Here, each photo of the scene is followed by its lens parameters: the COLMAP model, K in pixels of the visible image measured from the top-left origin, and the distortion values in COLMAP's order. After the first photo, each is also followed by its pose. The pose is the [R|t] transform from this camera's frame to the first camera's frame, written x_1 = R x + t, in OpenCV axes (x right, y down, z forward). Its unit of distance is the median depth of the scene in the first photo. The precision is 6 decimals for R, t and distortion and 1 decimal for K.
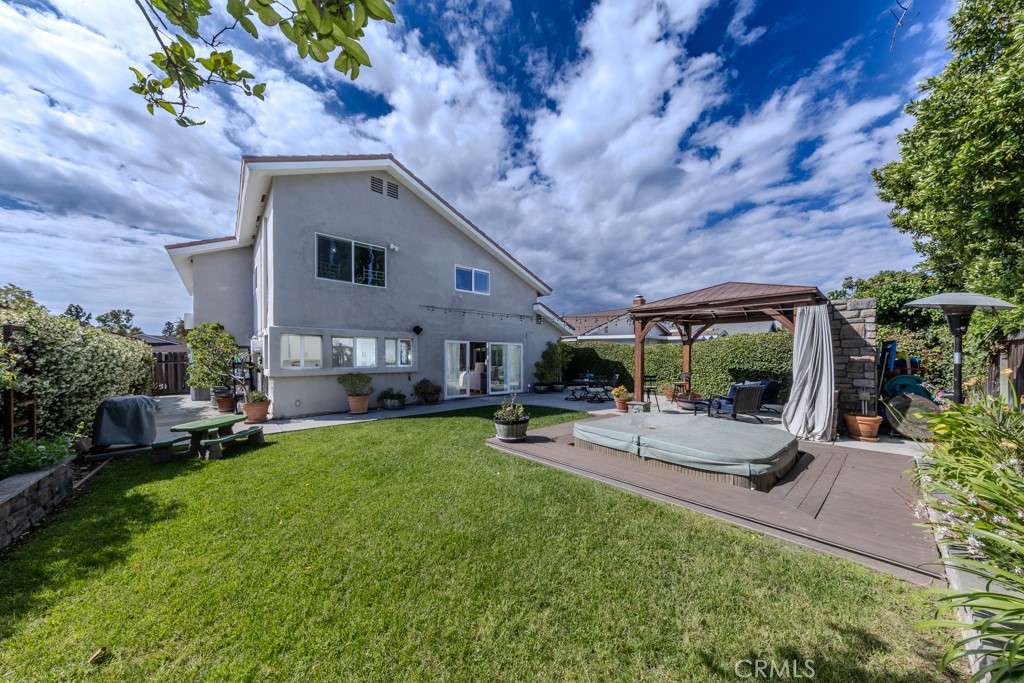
lens RADIAL K [[324.9, 0, 504.7], [0, 324.9, 359.1], [0, 0, 1]] dist [0.009086, -0.000021]
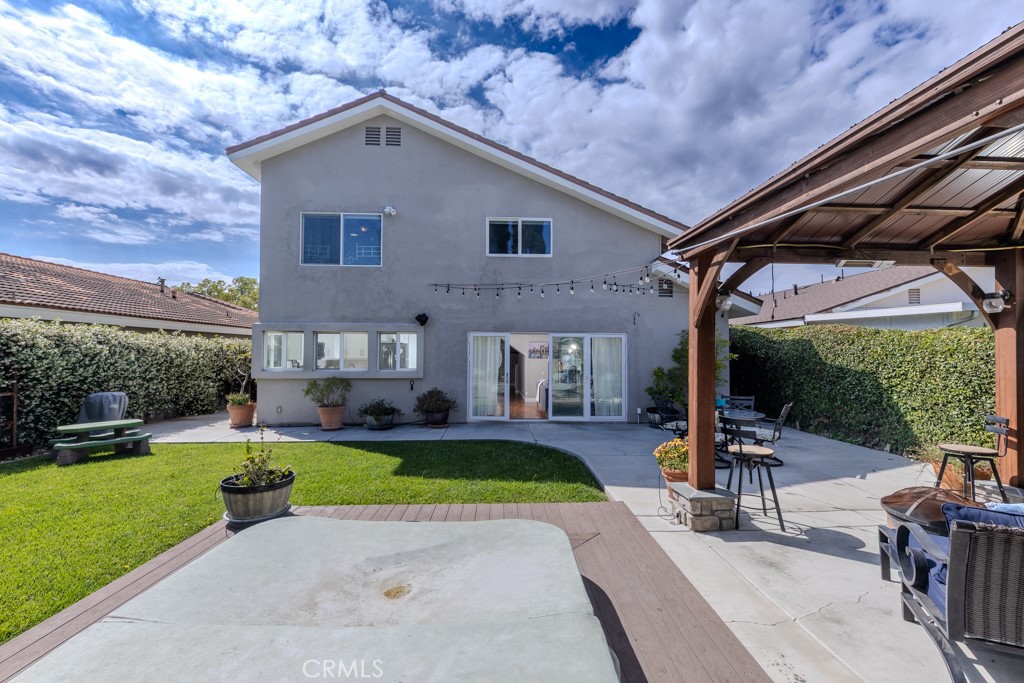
lens RADIAL K [[426.7, 0, 503.3], [0, 426.7, 343.7], [0, 0, 1]] dist [0.020092, 0.000051]
pose [[0.785653, -0.012024, -0.618551, 0.421027], [-0.007951, 0.999532, -0.029529, -0.009579], [0.618617, 0.028118, 0.785189, 0.352852]]
